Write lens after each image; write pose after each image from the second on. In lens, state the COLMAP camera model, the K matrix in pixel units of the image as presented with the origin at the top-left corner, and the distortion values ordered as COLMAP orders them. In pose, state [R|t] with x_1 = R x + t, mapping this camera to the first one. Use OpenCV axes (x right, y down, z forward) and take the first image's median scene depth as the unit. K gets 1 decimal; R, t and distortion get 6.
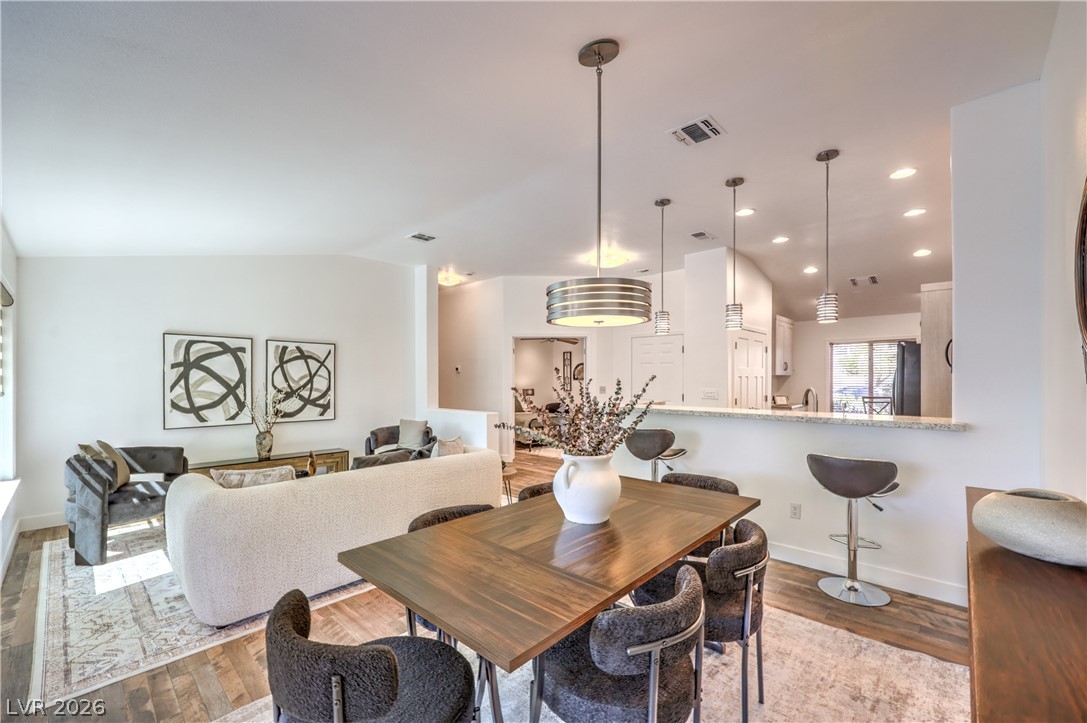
lens RADIAL K [[451.1, 0, 538.6], [0, 451.1, 377.8], [0, 0, 1]] dist [-0.000019, 0.000329]
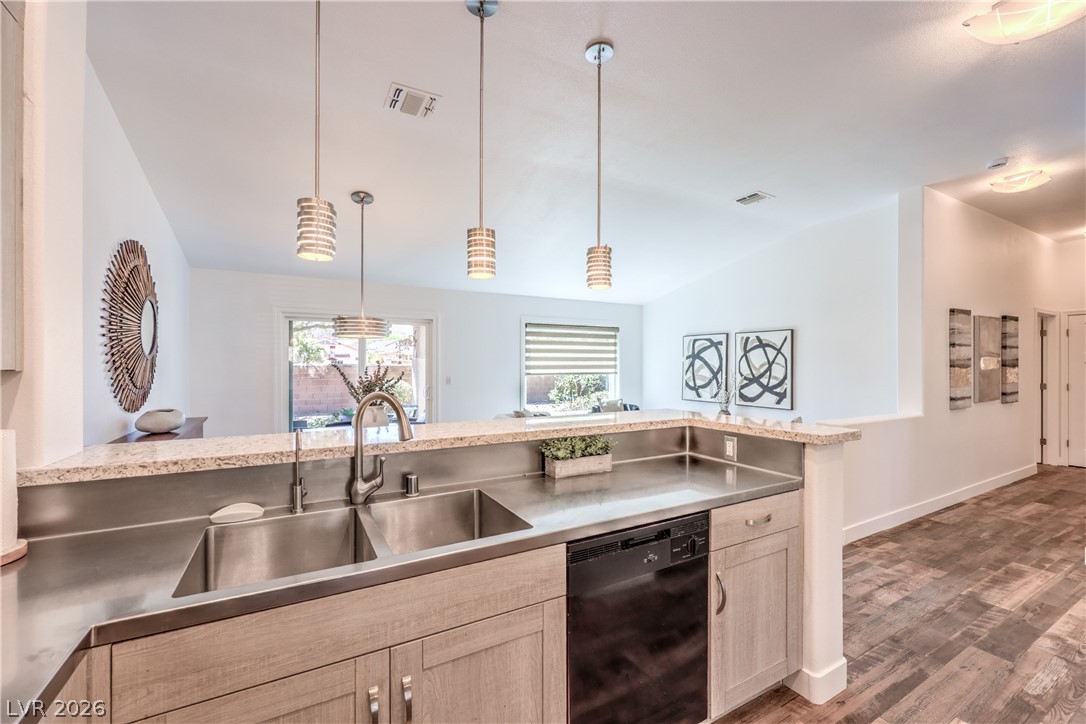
lens RADIAL K [[442.7, 0, 539.8], [0, 442.7, 363.2], [0, 0, 1]] dist [-0.001485, 0.000244]
pose [[-0.296307, -0.004255, -0.955083, 0.666785], [0.000659, 0.999989, -0.004659, -0.001211], [0.955093, -0.002010, -0.296301, 0.888193]]
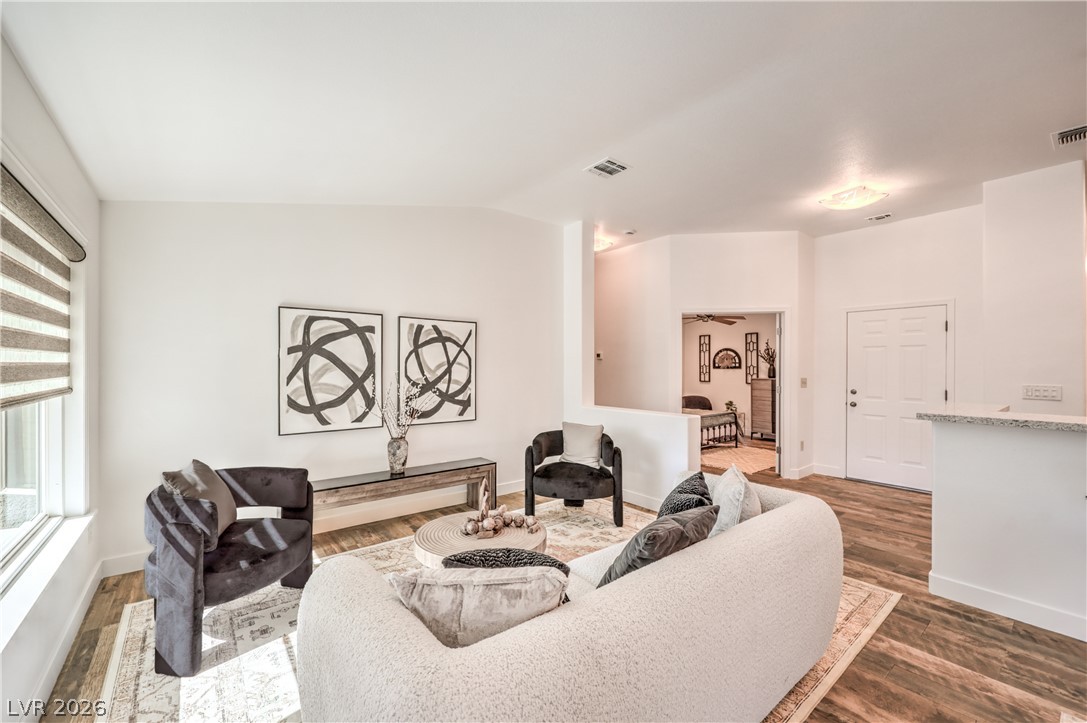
lens RADIAL K [[443.1, 0, 540.3], [0, 443.1, 362.7], [0, 0, 1]] dist [-0.001485, 0.000244]
pose [[0.989936, -0.000397, -0.141517, -0.270057], [-0.000609, 0.999975, -0.007067, -0.000886], [0.141516, 0.007082, 0.989911, 0.303325]]
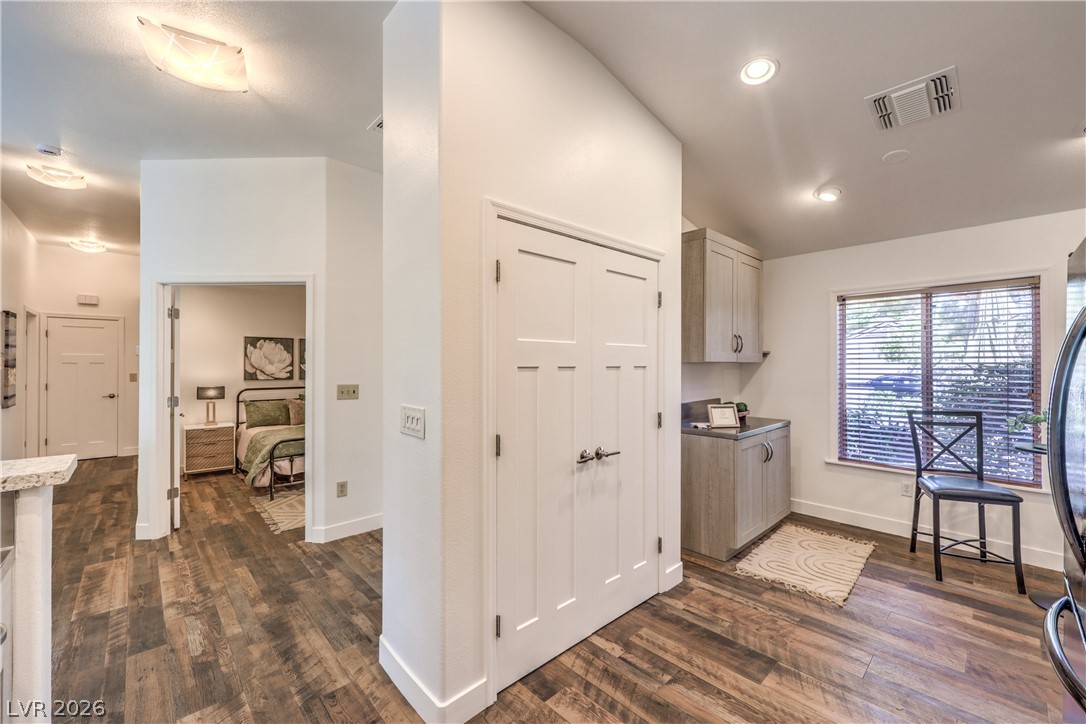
lens RADIAL K [[442.7, 0, 539.8], [0, 442.7, 363.2], [0, 0, 1]] dist [-0.001485, 0.000244]
pose [[0.997632, 0.000885, -0.068777, 0.556622], [-0.001082, 0.999995, -0.002819, -0.004650], [0.068774, 0.002886, 0.997628, 0.779171]]
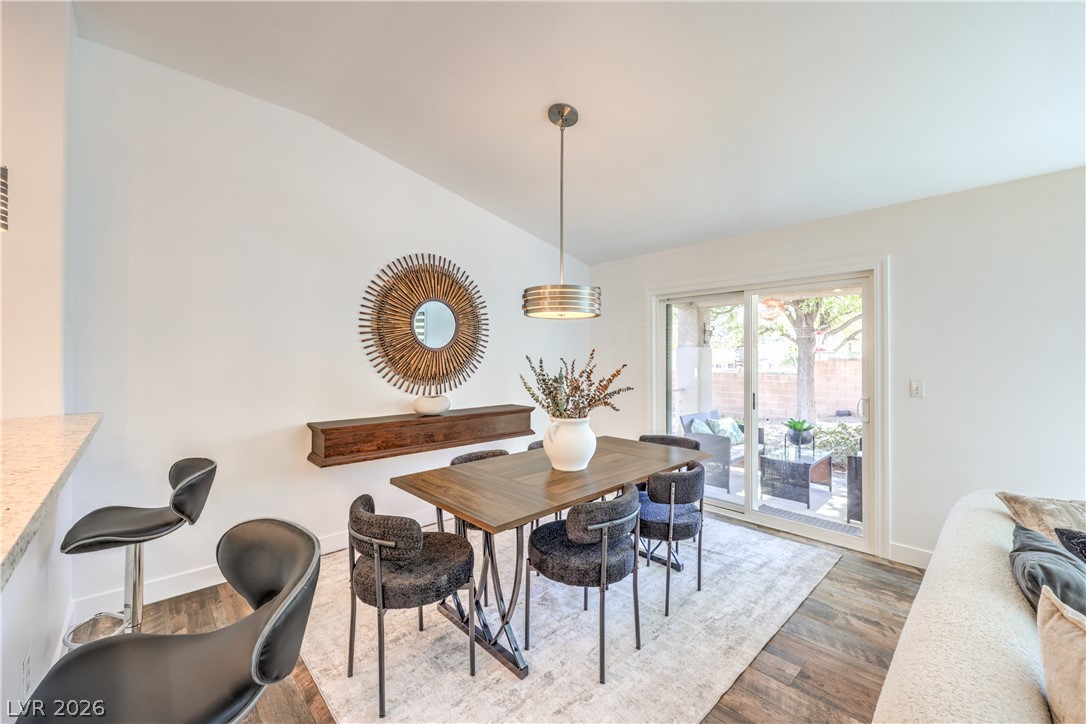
lens RADIAL K [[434.6, 0, 549.1], [0, 434.6, 351.8], [0, 0, 1]] dist [-0.002414, -0.000140]
pose [[-0.998855, -0.001598, 0.047824, 0.044759], [-0.002385, 0.999863, -0.016405, 0.001403], [-0.047791, -0.016500, -0.998721, 0.884174]]
